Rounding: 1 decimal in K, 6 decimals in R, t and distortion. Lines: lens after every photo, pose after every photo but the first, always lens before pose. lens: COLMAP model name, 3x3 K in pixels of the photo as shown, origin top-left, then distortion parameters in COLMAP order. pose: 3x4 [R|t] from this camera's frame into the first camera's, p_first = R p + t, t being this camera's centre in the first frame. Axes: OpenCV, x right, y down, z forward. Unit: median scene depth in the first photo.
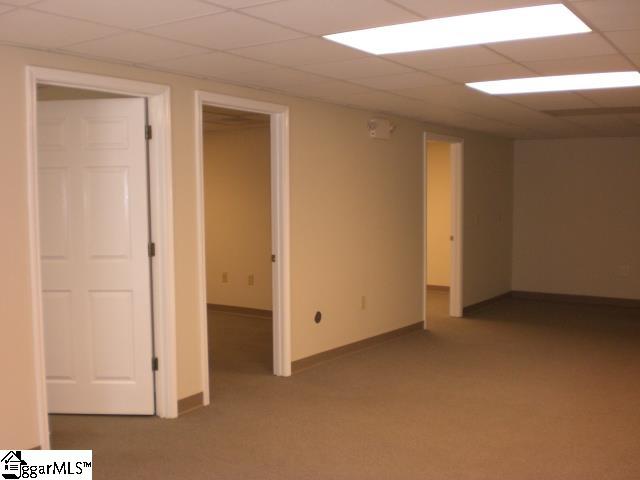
lens RADIAL K [[745.5, 0, 323.1], [0, 745.5, 246.2], [0, 0, 1]] dist [-0.101623, 0.000000]
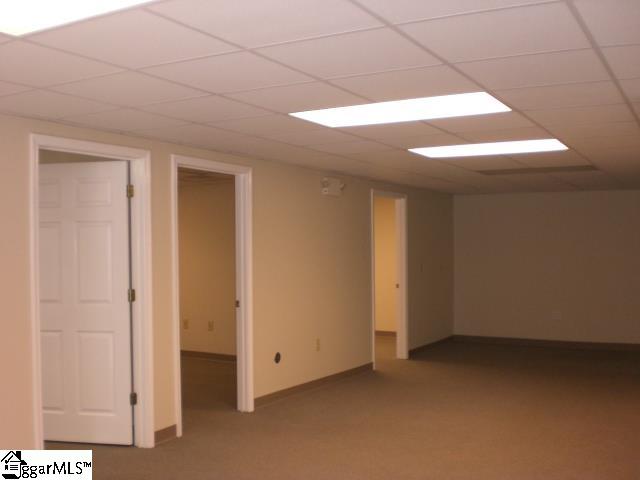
lens RADIAL K [[745.5, 0, 322.3], [0, 745.5, 239.6], [0, 0, 1]] dist [-0.101623, 0.000000]
pose [[0.997457, -0.000633, 0.071264, -0.020905], [0.006178, 0.996965, -0.077611, 0.007947], [-0.070999, 0.077854, 0.994433, -0.116193]]
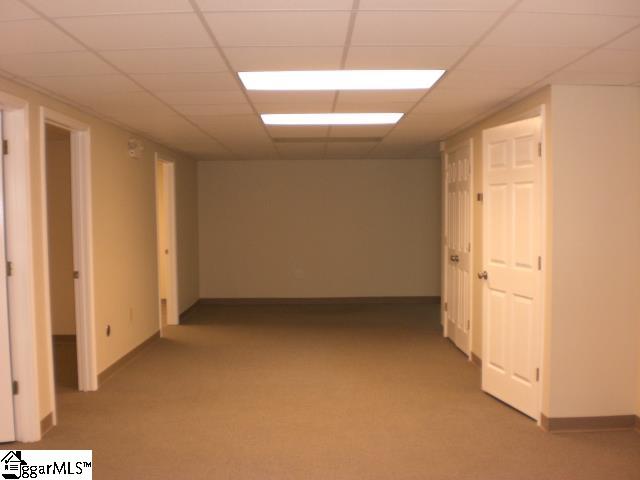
lens RADIAL K [[745.5, 0, 313.8], [0, 745.5, 235.1], [0, 0, 1]] dist [-0.101623, 0.000000]
pose [[0.832707, -0.022303, 0.553264, -0.362267], [0.042863, 0.998787, -0.024250, 0.000774], [-0.552052, 0.043908, 0.832653, -0.007651]]
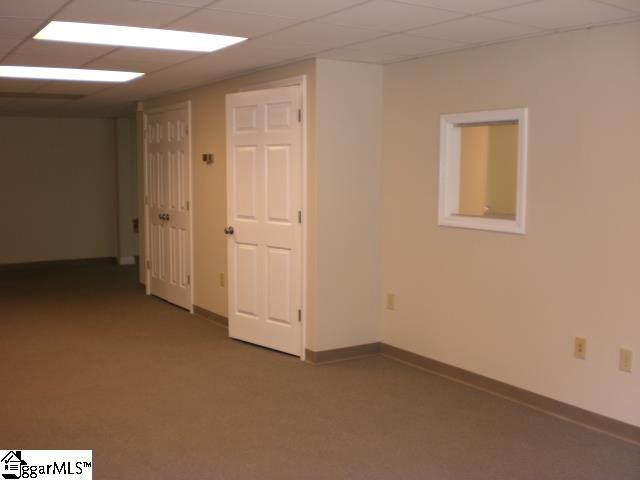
lens RADIAL K [[745.5, 0, 322.5], [0, 745.5, 243.2], [0, 0, 1]] dist [-0.101623, 0.000000]
pose [[0.424462, -0.084633, 0.901482, -0.531324], [0.058103, 0.996116, 0.066160, -0.004667], [-0.903580, 0.024296, 0.427731, 0.116219]]
